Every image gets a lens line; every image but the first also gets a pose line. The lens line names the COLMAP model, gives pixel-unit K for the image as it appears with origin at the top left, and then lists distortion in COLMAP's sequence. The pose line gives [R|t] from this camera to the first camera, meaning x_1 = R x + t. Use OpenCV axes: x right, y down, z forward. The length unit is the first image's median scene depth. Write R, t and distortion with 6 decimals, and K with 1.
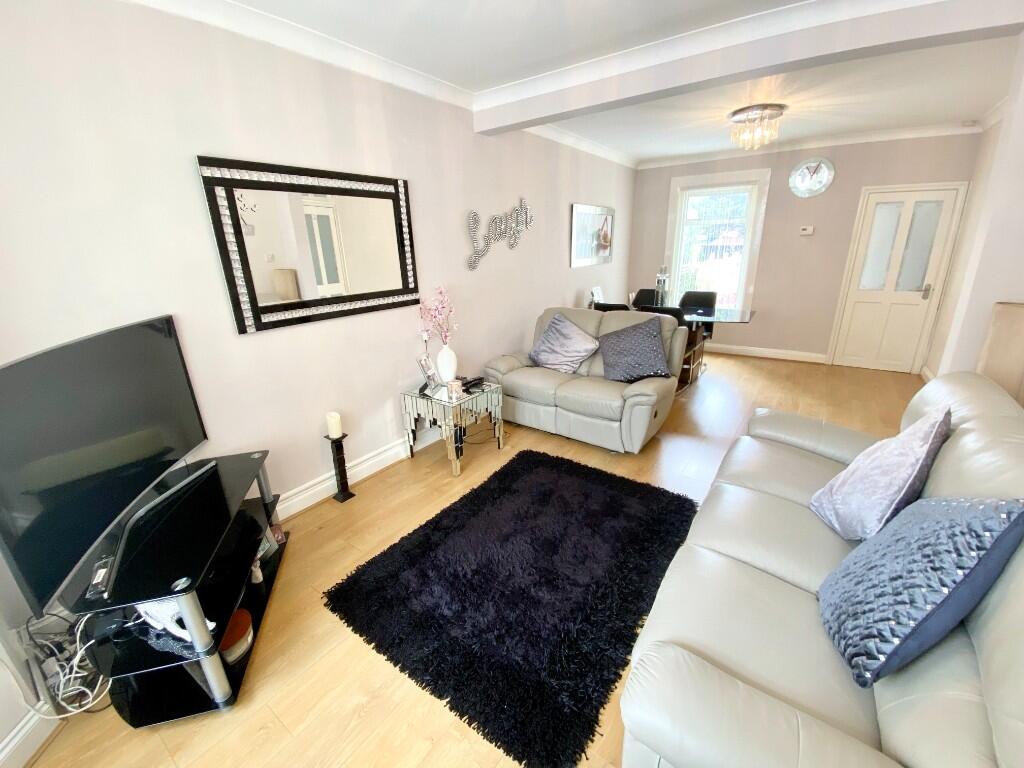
lens RADIAL K [[412.9, 0, 514.3], [0, 412.9, 385.6], [0, 0, 1]] dist [0.026577, -0.021242]
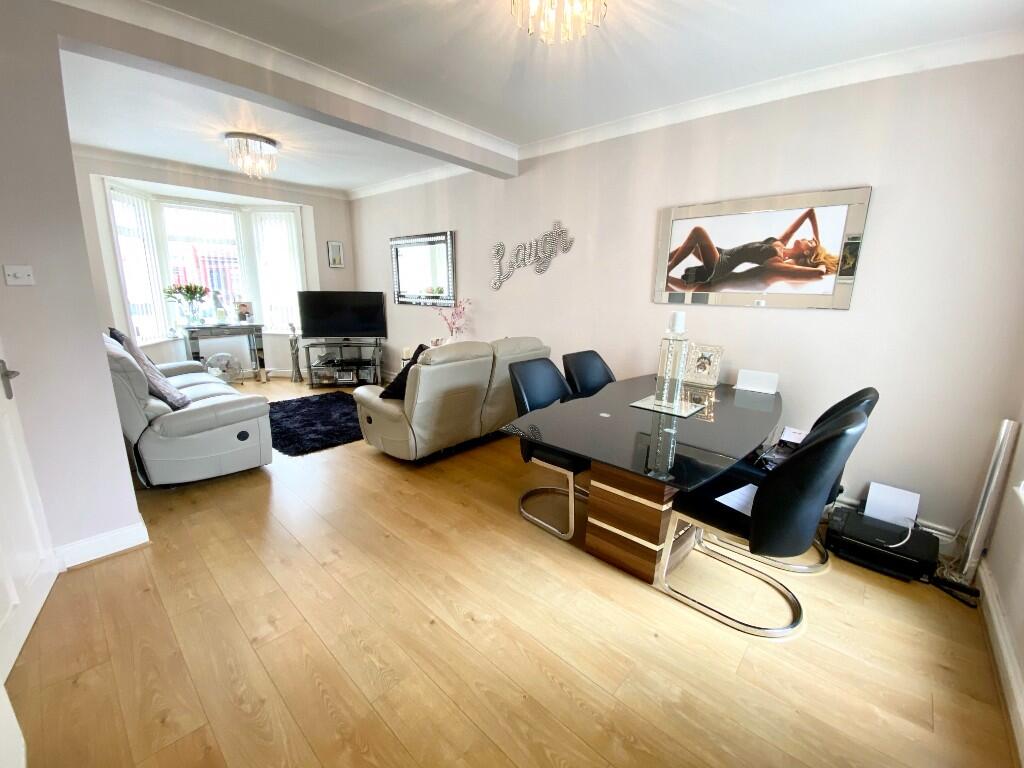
lens RADIAL K [[412.9, 0, 514.3], [0, 412.9, 385.6], [0, 0, 1]] dist [0.026577, -0.021242]
pose [[-0.108428, 0.254540, -0.960964, 1.337077], [-0.332807, 0.901589, 0.276364, -0.444296], [0.936741, 0.349781, -0.013045, 1.361496]]
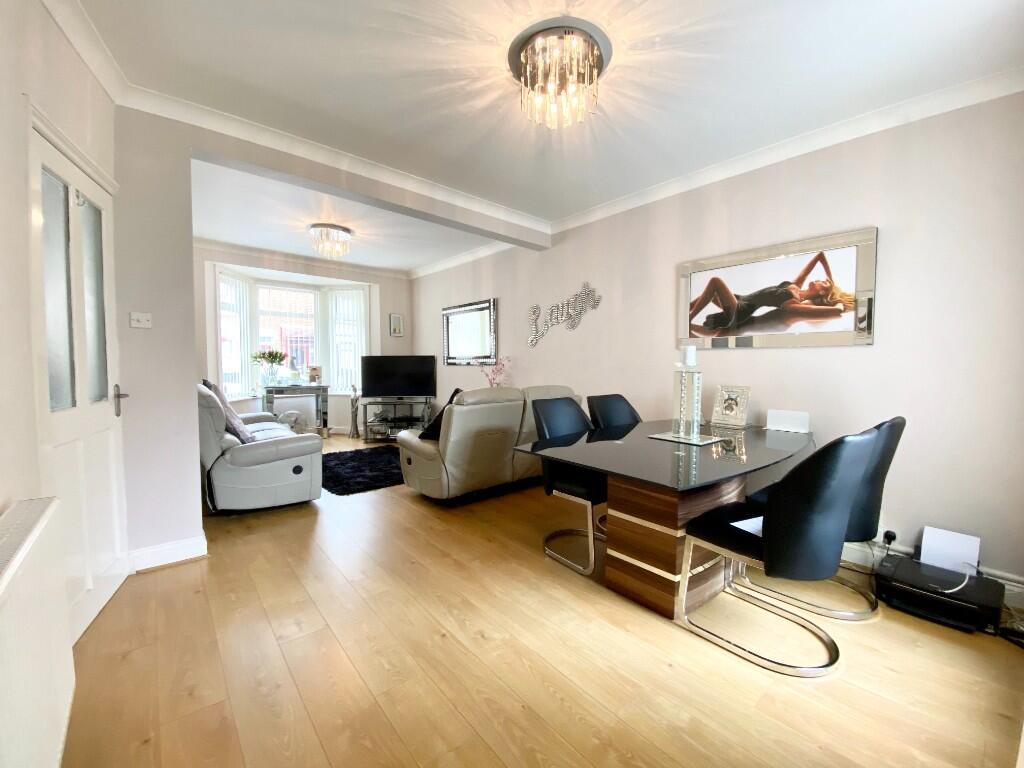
lens RADIAL K [[411.6, 0, 515.5], [0, 411.6, 386.4], [0, 0, 1]] dist [0.034858, -0.025845]
pose [[-0.232653, 0.082827, -0.969027, 1.398008], [-0.307910, 0.938841, 0.154173, -0.405571], [0.922531, 0.334242, -0.192920, 1.453114]]
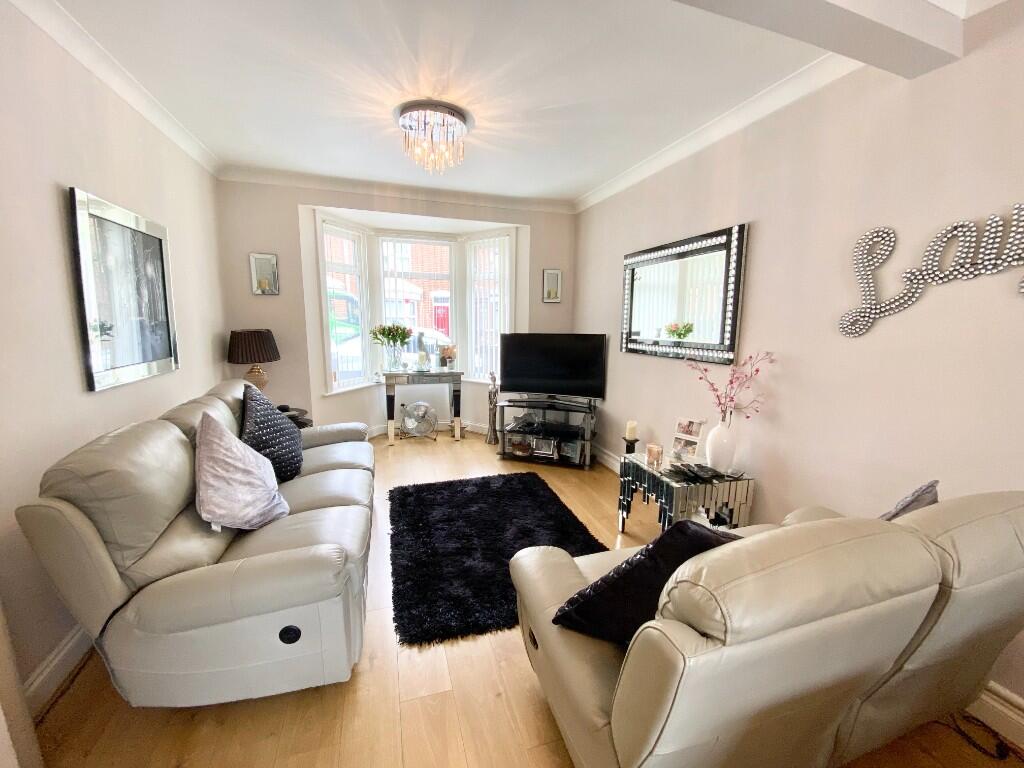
lens RADIAL K [[411.6, 0, 515.5], [0, 411.6, 386.4], [0, 0, 1]] dist [0.034858, -0.025845]
pose [[-0.594196, 0.153989, -0.789442, 0.695545], [-0.250179, 0.897431, 0.363358, -0.359593], [0.764422, 0.413407, -0.494725, 1.118418]]
